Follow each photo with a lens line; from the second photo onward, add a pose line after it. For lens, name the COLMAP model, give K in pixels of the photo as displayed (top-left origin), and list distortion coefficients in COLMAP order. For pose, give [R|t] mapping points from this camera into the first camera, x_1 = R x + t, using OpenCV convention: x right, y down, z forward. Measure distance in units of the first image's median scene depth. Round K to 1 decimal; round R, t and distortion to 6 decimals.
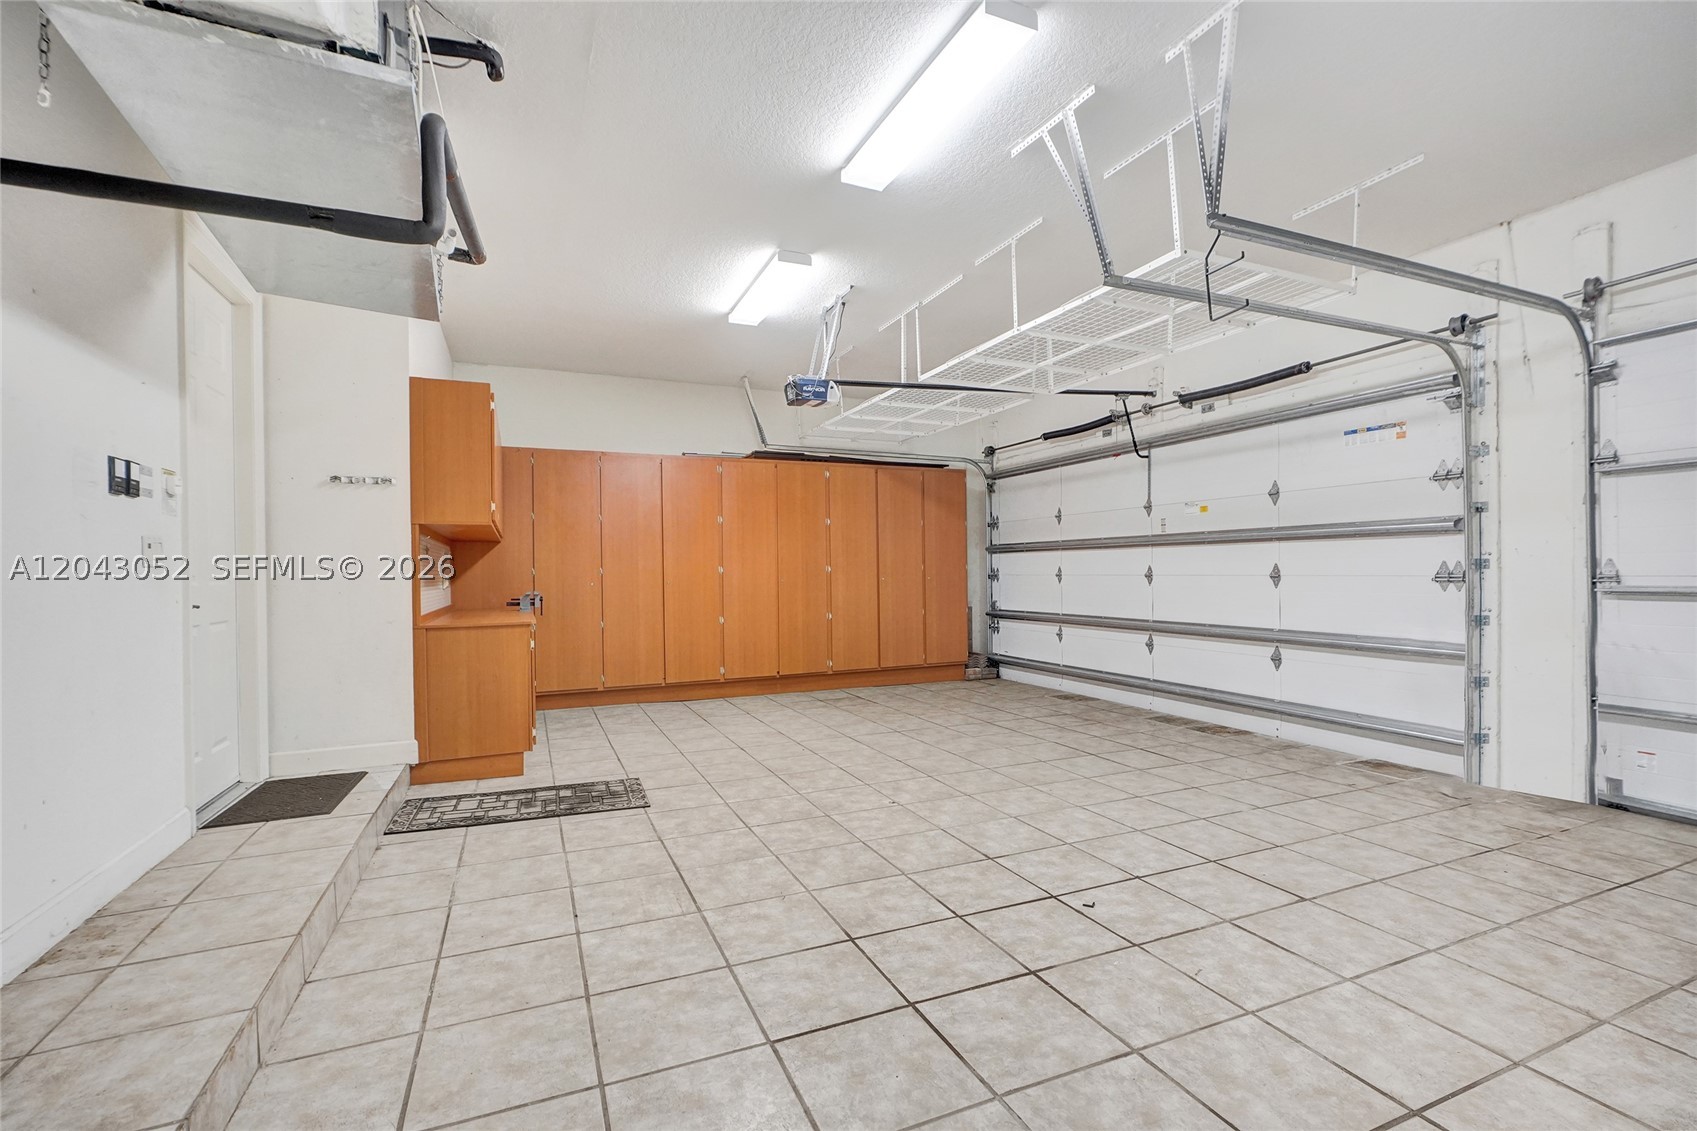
lens RADIAL K [[756.1, 0, 859.4], [0, 756.1, 571.4], [0, 0, 1]] dist [0.001161, 0.000722]
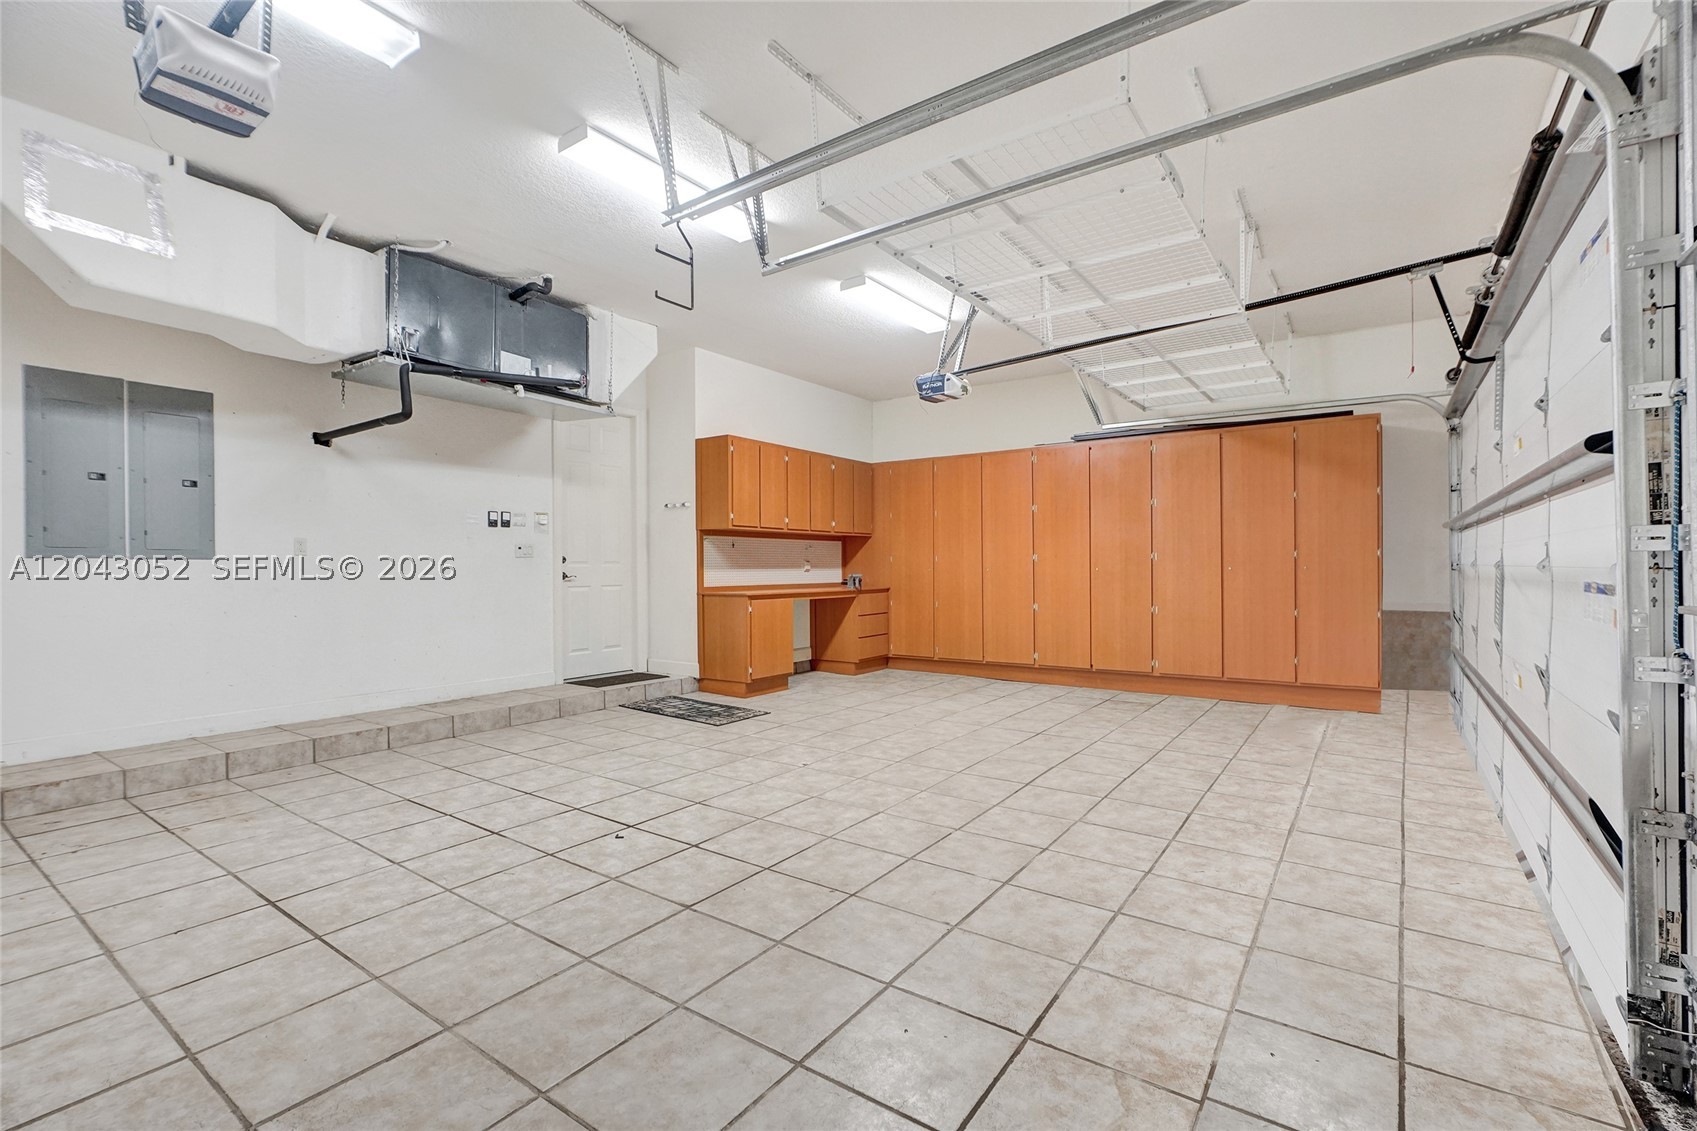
lens RADIAL K [[754.8, 0, 848.5], [0, 754.8, 565.5], [0, 0, 1]] dist [-0.011978, 0.000564]
pose [[0.504965, 0.003882, -0.863131, 1.149098], [0.001893, 0.999982, 0.005605, 0.004000], [0.863138, -0.004464, 0.504949, 0.540102]]
